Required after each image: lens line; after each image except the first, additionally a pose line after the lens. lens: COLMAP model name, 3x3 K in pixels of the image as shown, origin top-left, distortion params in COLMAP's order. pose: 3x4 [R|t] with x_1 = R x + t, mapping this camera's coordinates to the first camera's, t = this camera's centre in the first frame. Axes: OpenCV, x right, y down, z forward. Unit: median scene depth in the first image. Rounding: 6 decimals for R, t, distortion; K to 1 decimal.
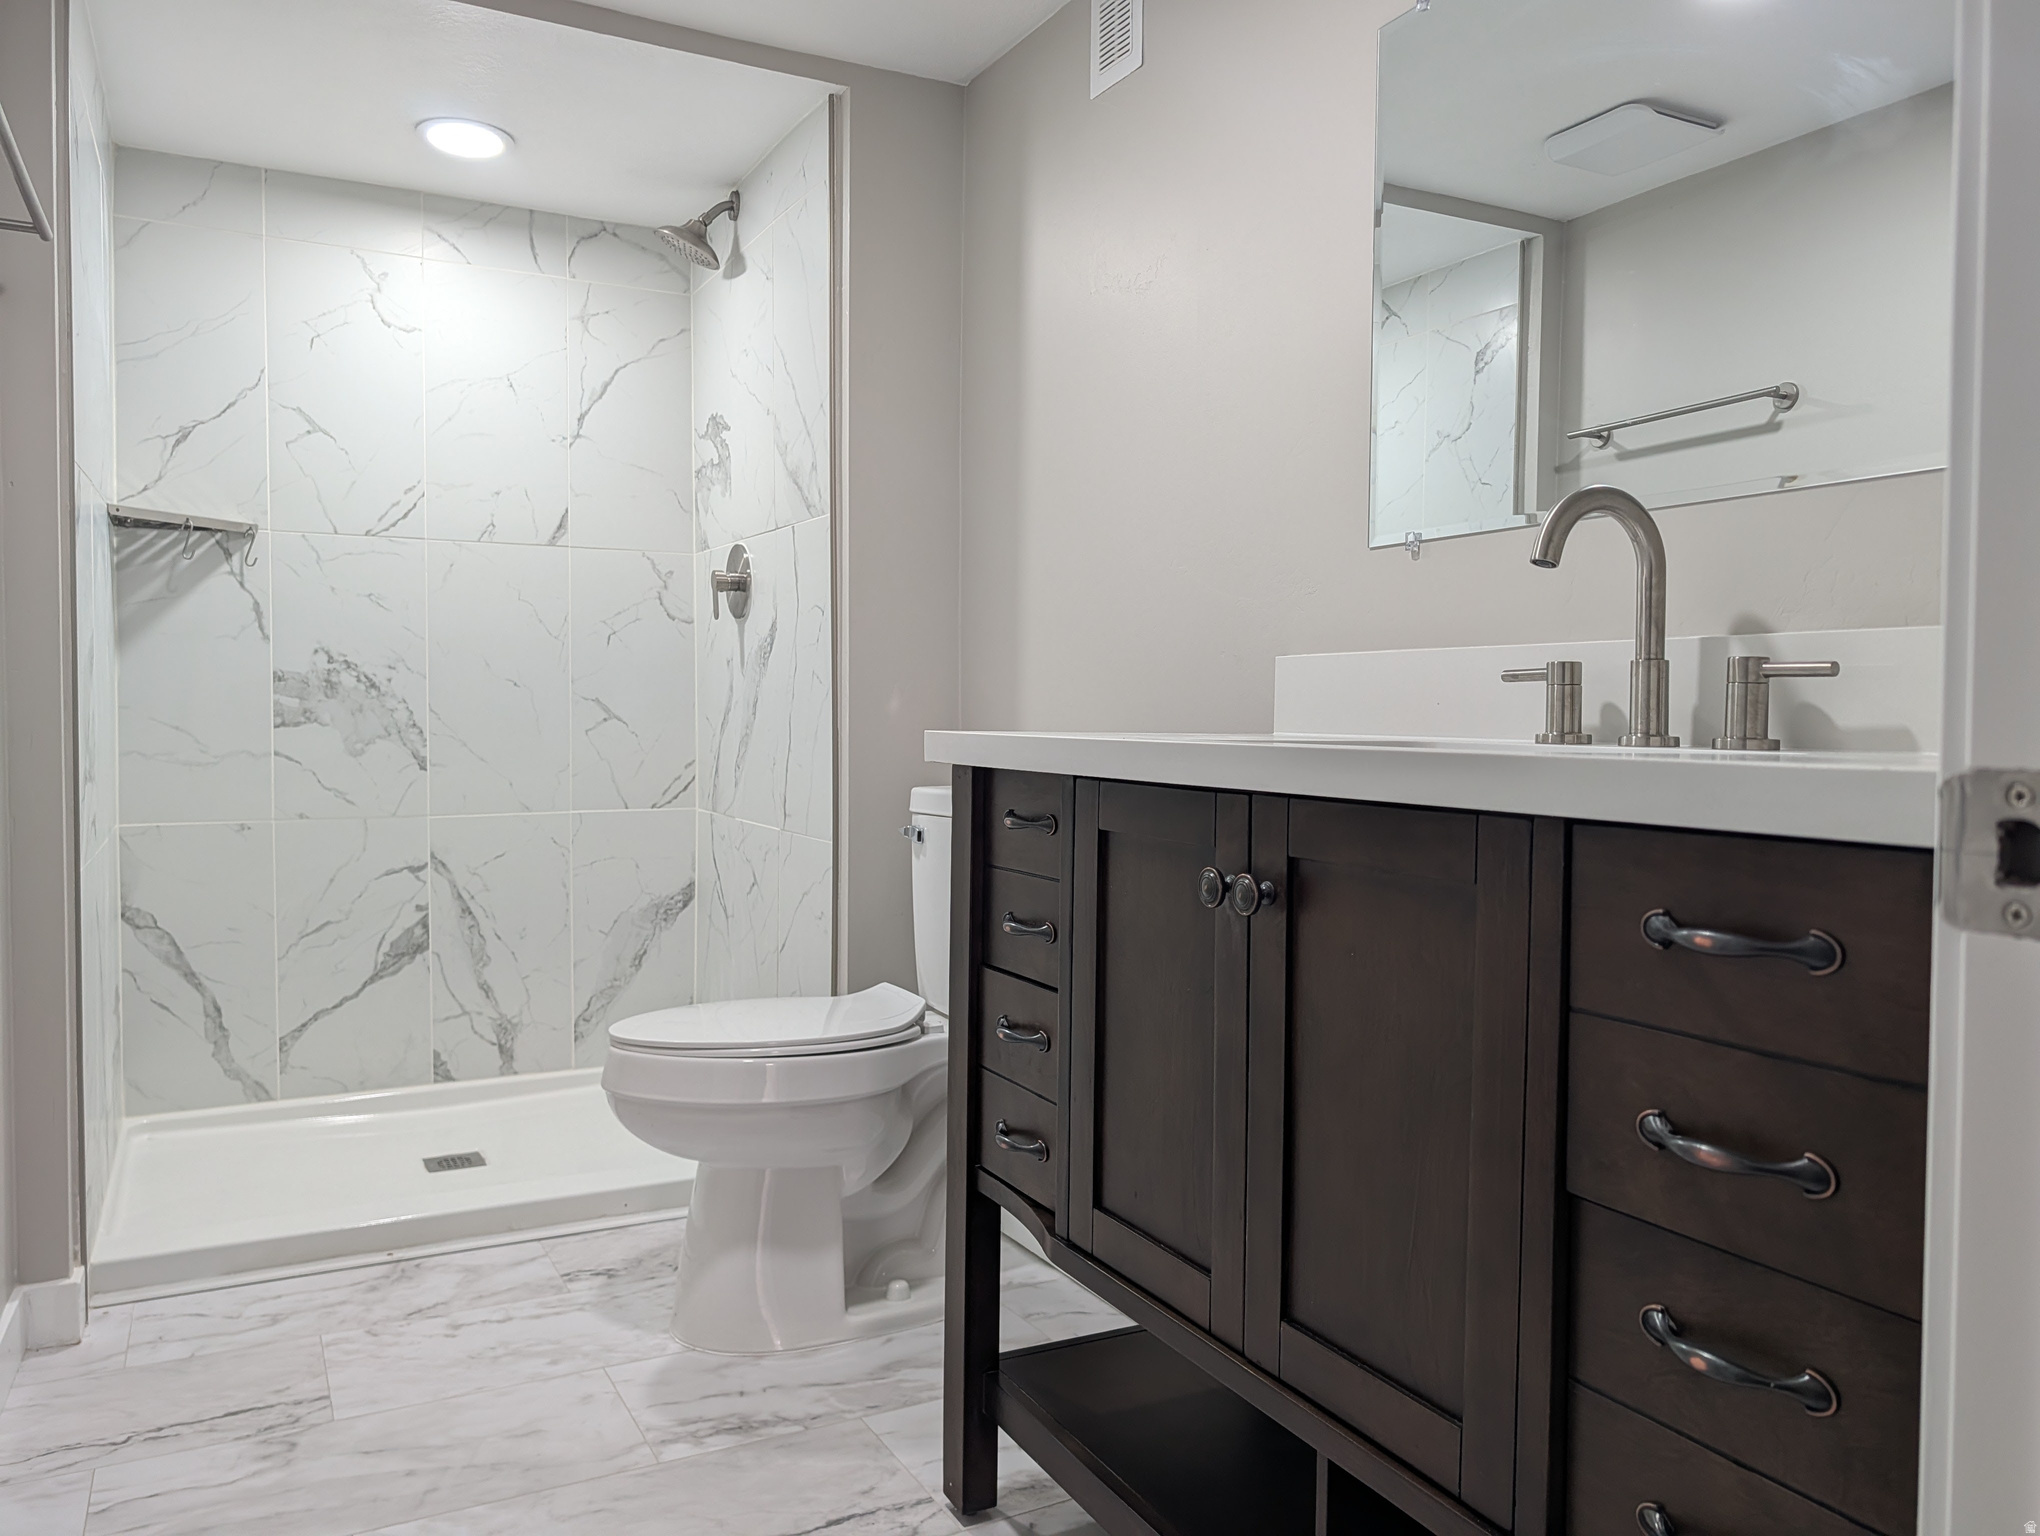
lens RADIAL K [[1476.2, 0, 1012.2], [0, 1476.2, 767.8], [0, 0, 1]] dist [0.018379, -0.019304]
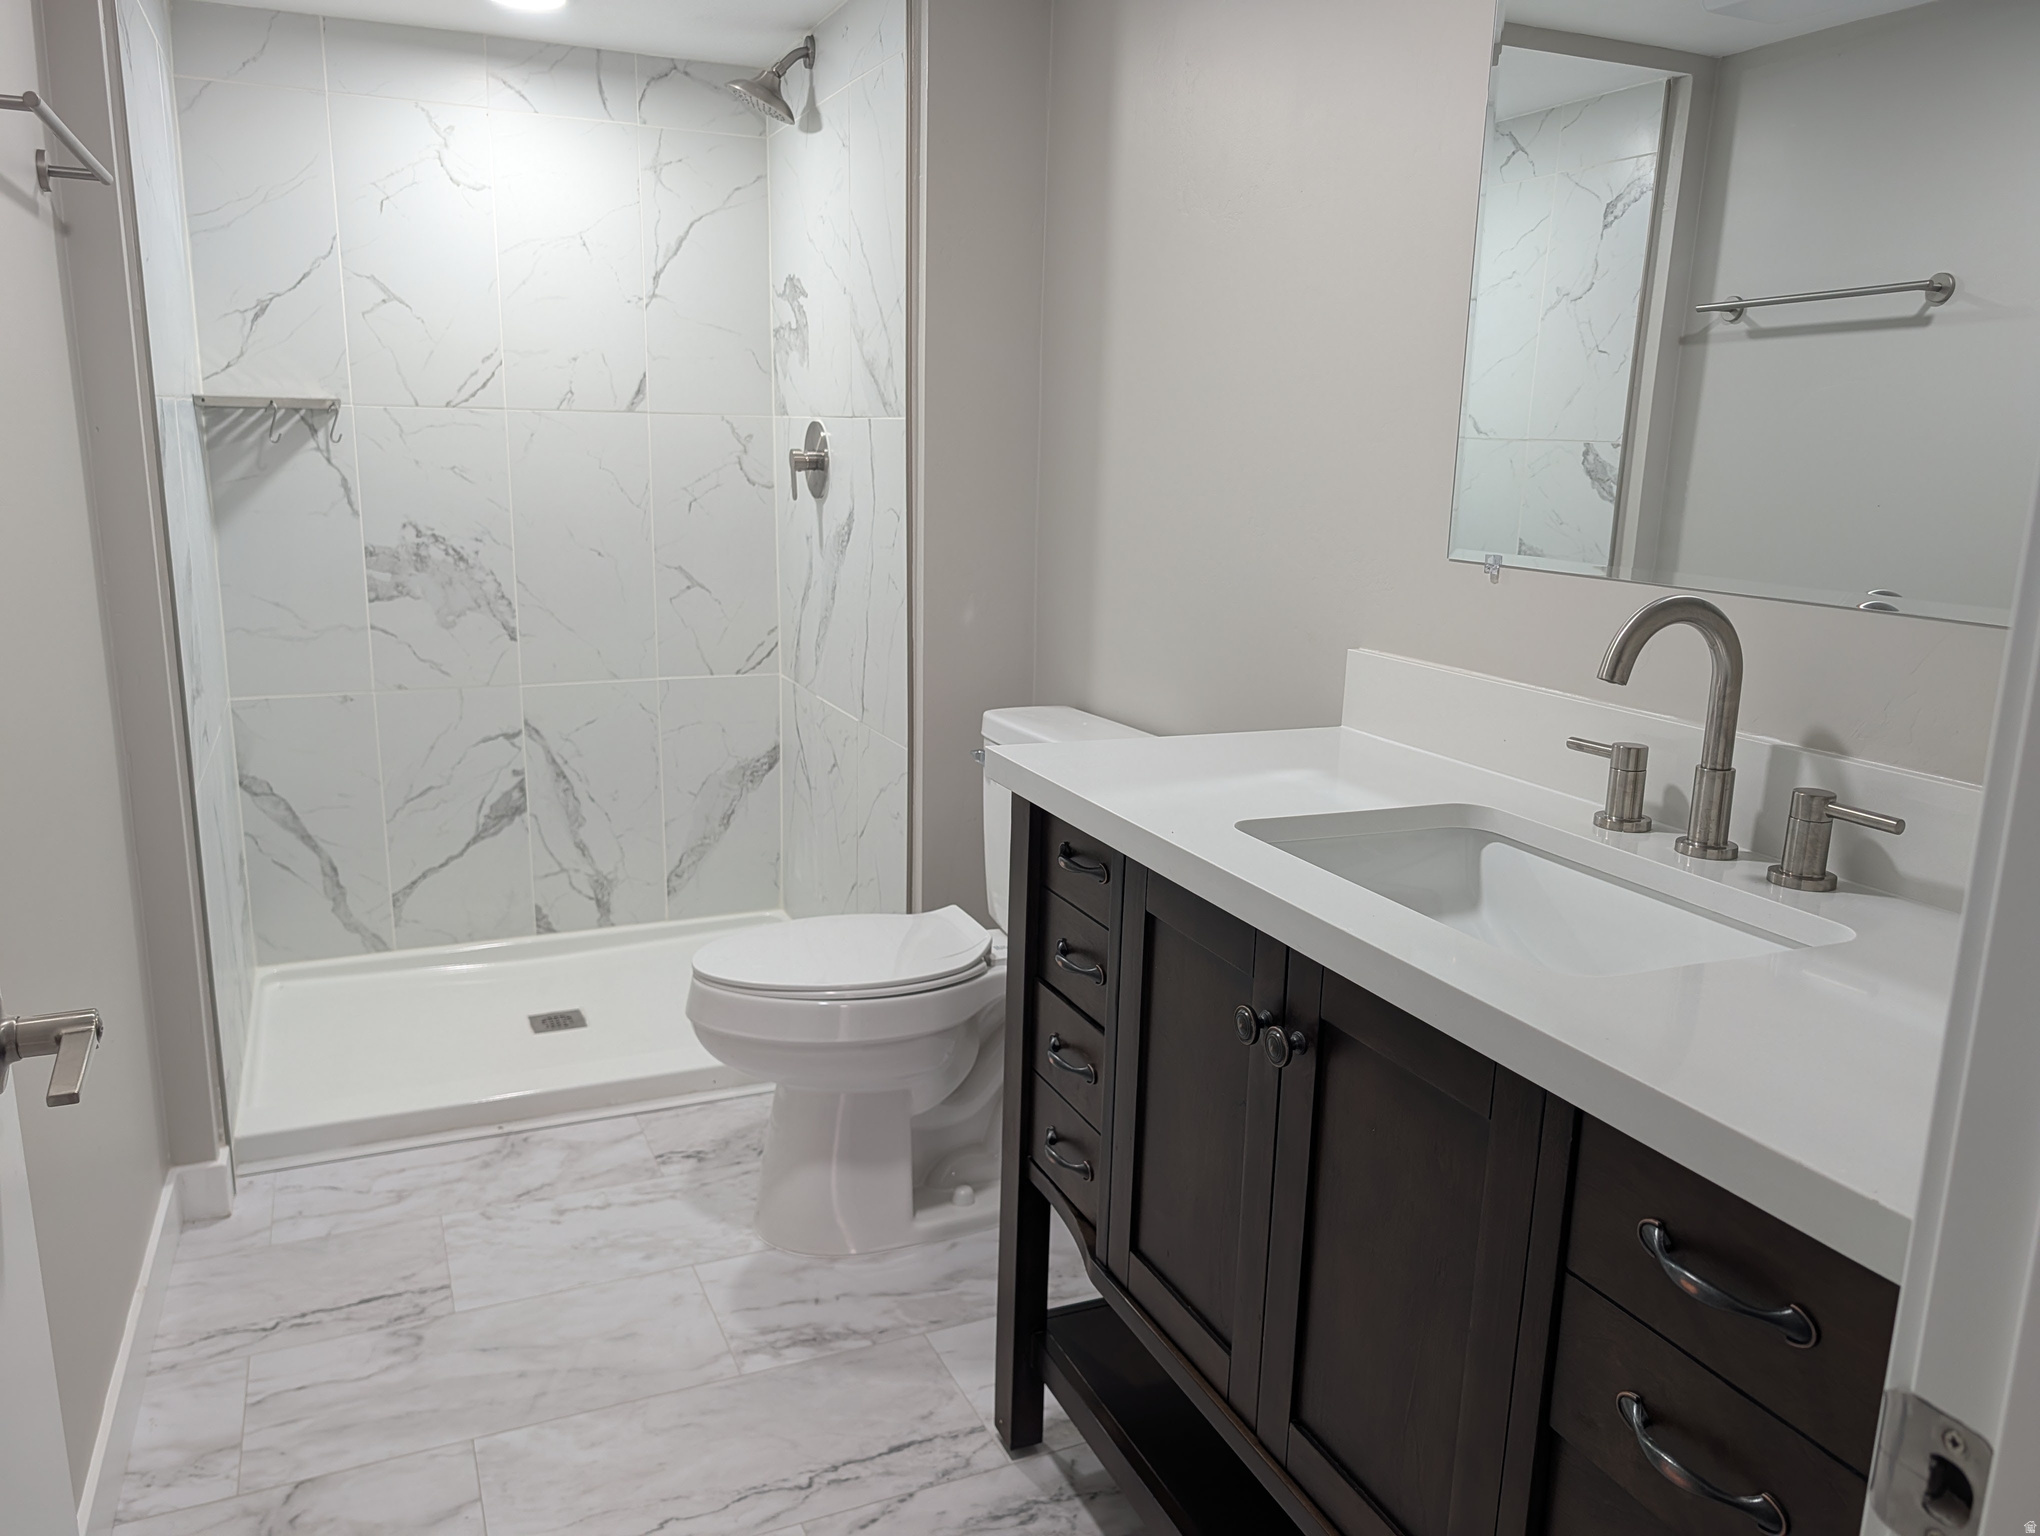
lens RADIAL K [[1476.2, 0, 1011.4], [0, 1476.2, 781.9], [0, 0, 1]] dist [0.018379, -0.019304]
pose [[0.997698, 0.027899, -0.061816, 0.012260], [-0.016276, 0.983328, 0.181112, -0.106865], [0.065839, -0.179689, 0.981518, 0.003250]]
